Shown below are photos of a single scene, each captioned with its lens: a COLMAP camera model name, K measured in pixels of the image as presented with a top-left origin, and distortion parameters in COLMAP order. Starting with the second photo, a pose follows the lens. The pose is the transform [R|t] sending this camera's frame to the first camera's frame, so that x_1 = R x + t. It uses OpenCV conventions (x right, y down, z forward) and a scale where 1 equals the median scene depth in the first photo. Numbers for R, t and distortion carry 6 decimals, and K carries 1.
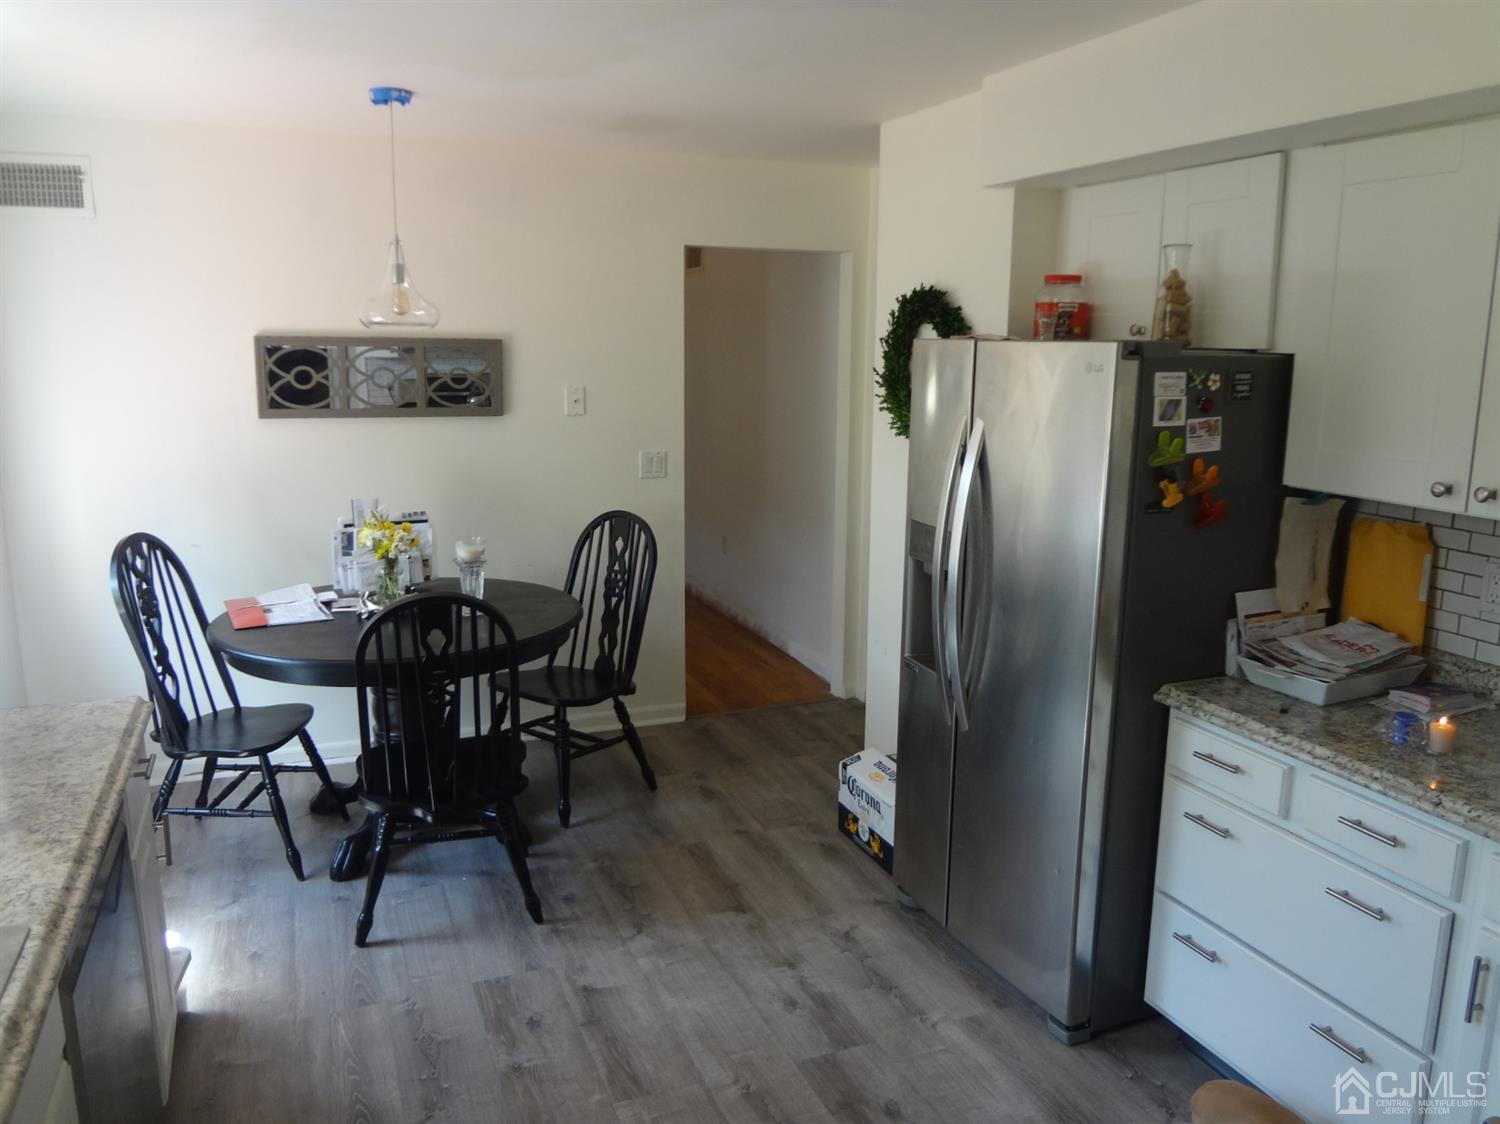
lens RADIAL K [[1123.6, 0, 750.0], [0, 1123.6, 562.0], [0, 0, 1]] dist [-0.002417, -0.006296]
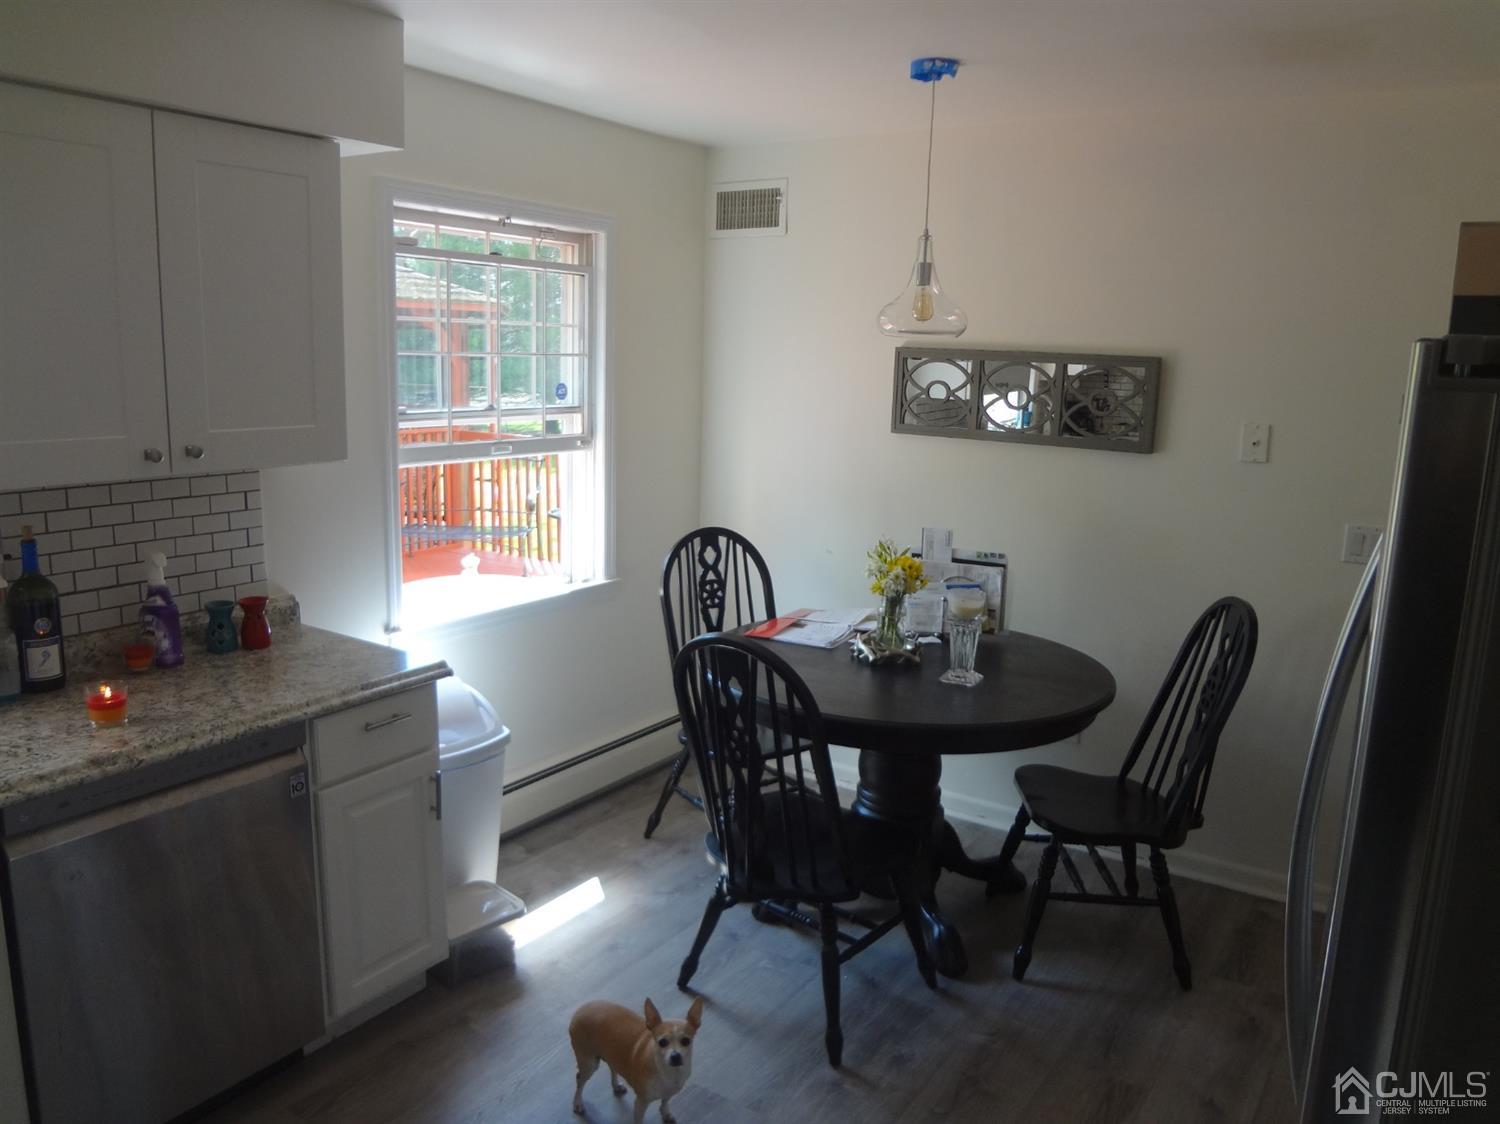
lens RADIAL K [[1123.6, 0, 750.0], [0, 1123.6, 562.0], [0, 0, 1]] dist [-0.002417, -0.006296]
pose [[0.575714, 0.159572, -0.801929, 0.298889], [-0.184872, 0.980777, 0.062439, -0.059220], [0.796477, 0.112307, 0.594148, 0.351548]]
